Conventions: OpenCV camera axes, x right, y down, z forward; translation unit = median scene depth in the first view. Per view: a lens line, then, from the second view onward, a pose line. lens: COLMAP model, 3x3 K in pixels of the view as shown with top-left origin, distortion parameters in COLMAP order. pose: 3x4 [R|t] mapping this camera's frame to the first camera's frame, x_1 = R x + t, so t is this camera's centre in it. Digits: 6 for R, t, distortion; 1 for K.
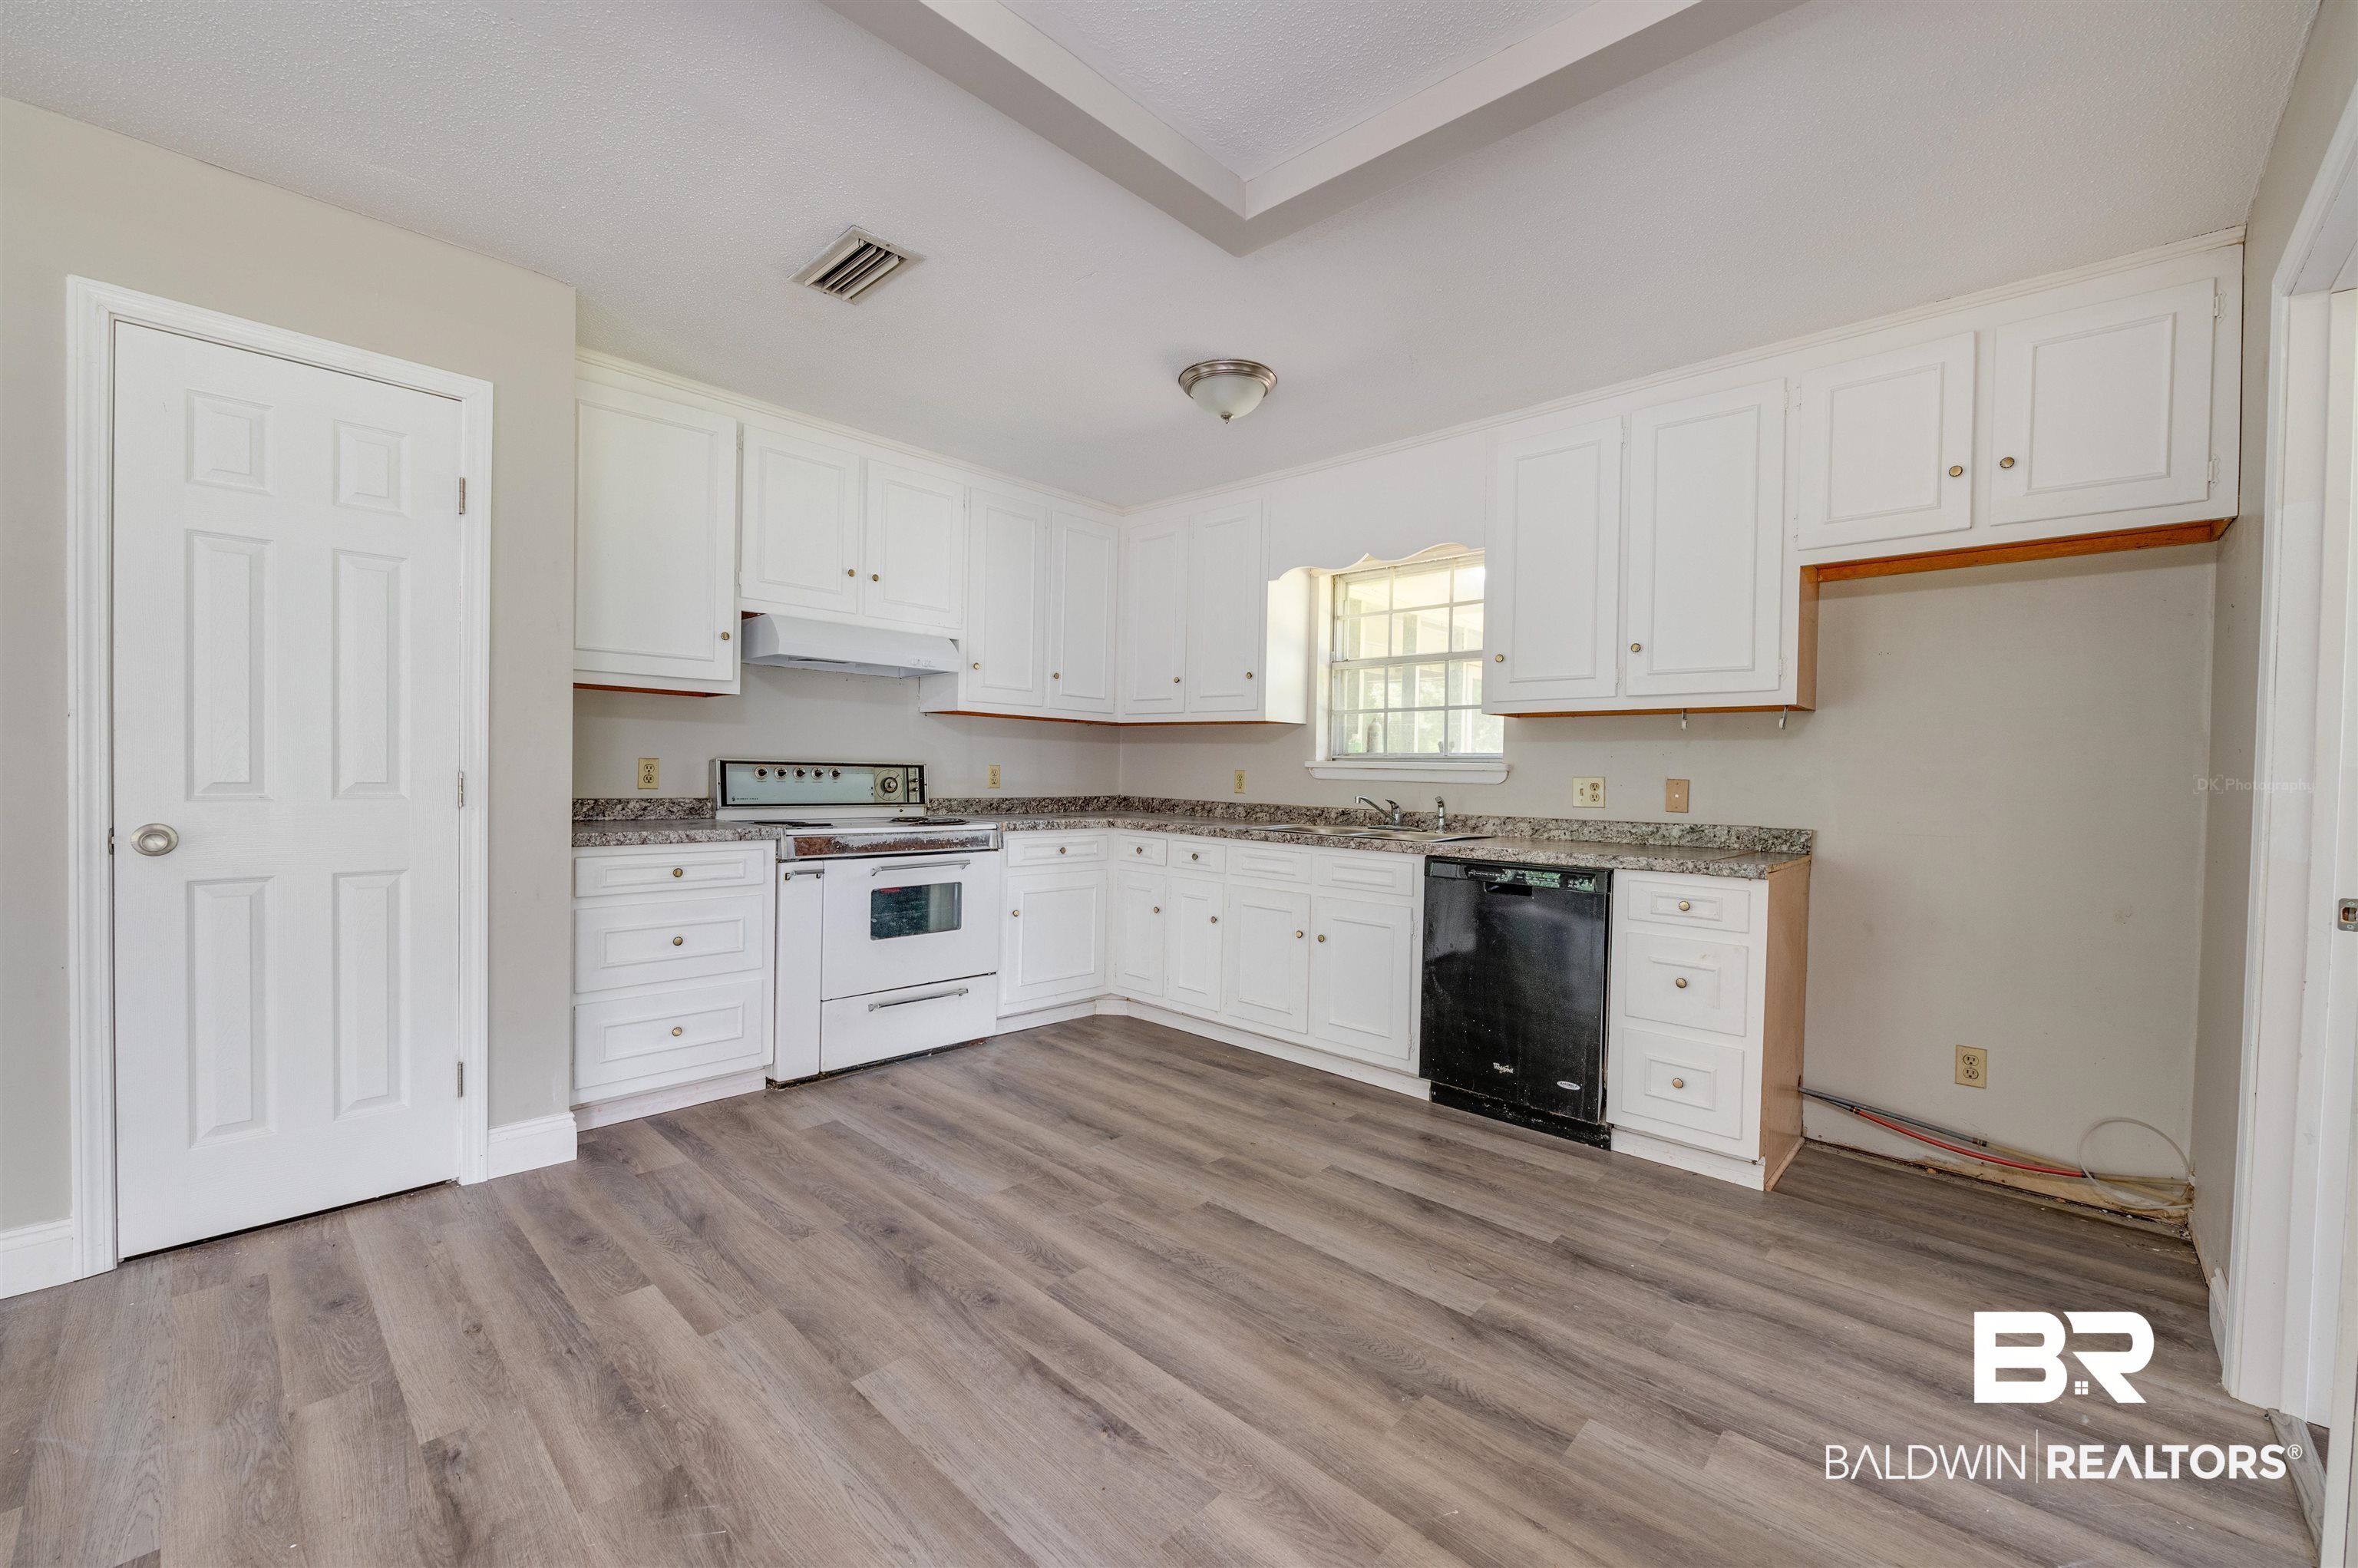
lens RADIAL K [[945.8, 0, 1176.3], [0, 945.8, 784.9], [0, 0, 1]] dist [-0.003052, -0.000162]
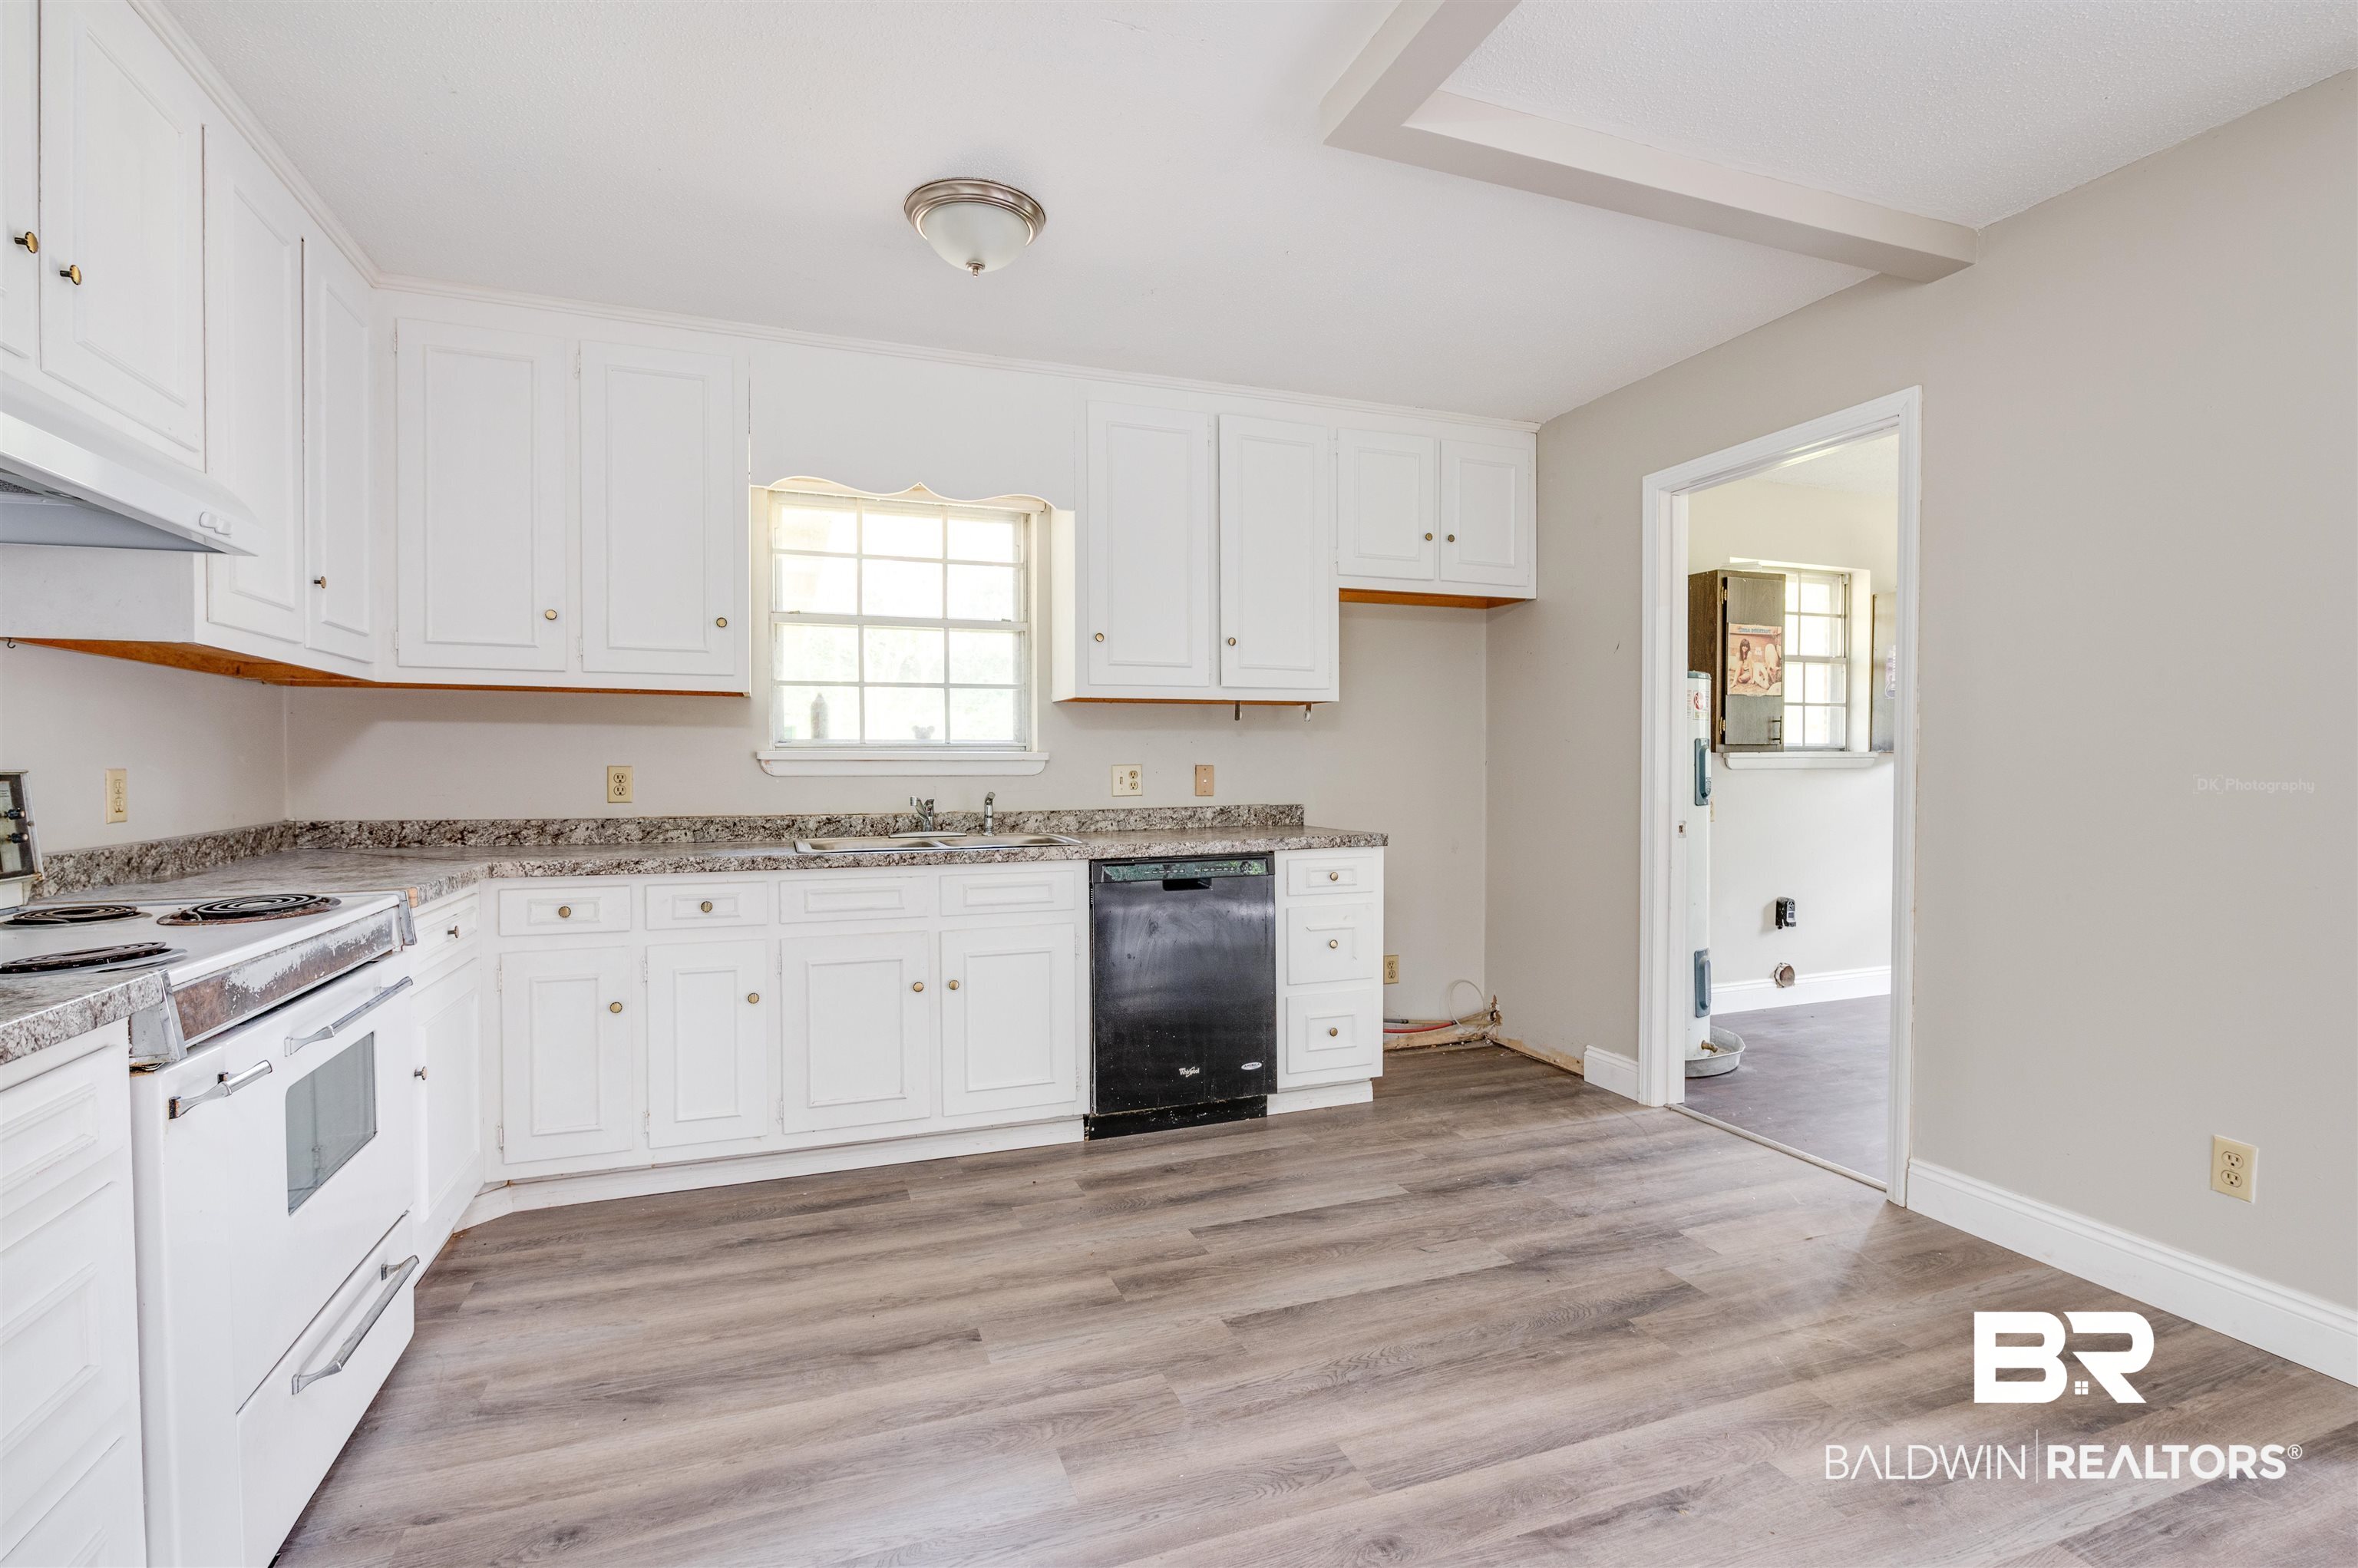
lens RADIAL K [[1091.1, 0, 1179.0], [0, 1091.1, 784.0], [0, 0, 1]] dist [-0.002020, -0.000200]
pose [[0.434966, -0.039654, 0.899573, -0.647165], [0.024912, 0.999177, 0.031999, -0.026992], [-0.900102, 0.008492, 0.435596, 0.529879]]
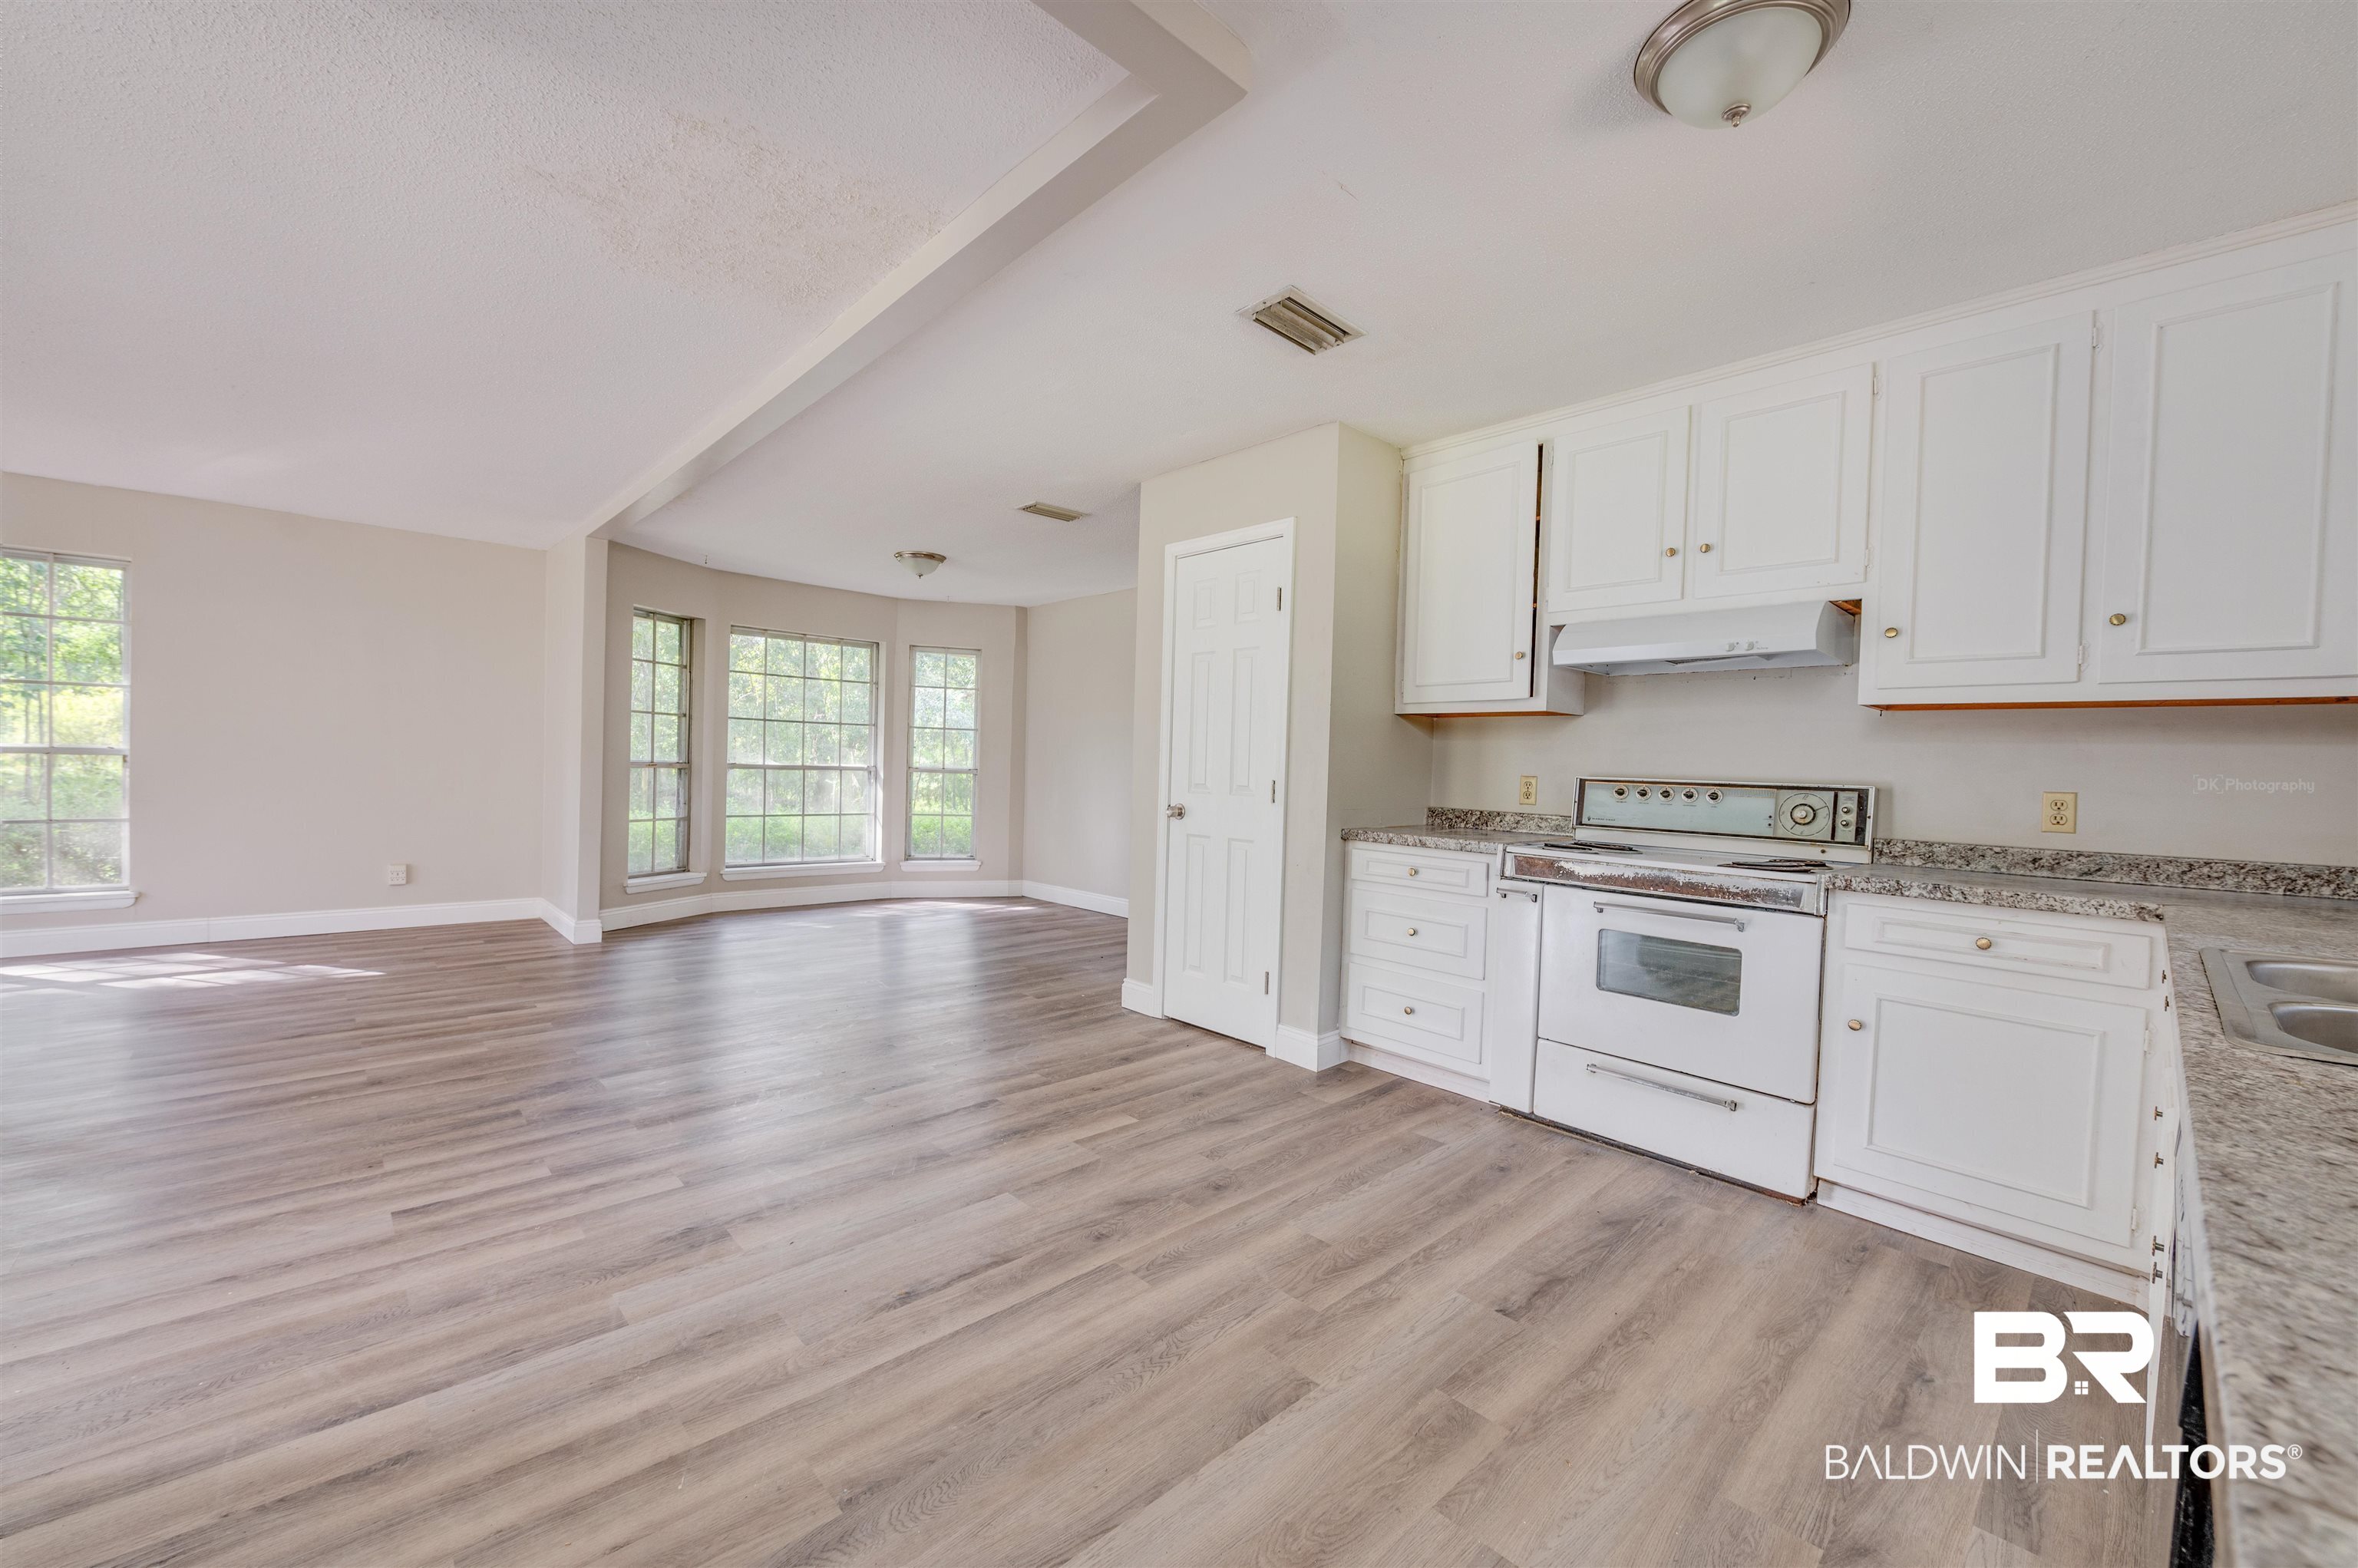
lens RADIAL K [[928.5, 0, 1158.7], [0, 928.5, 783.6], [0, 0, 1]] dist [-0.001079, -0.000170]
pose [[-0.073047, -0.000211, -0.997328, 0.611927], [-0.047536, 0.998864, 0.003270, -0.003330], [0.996195, 0.047648, -0.072974, 0.759030]]
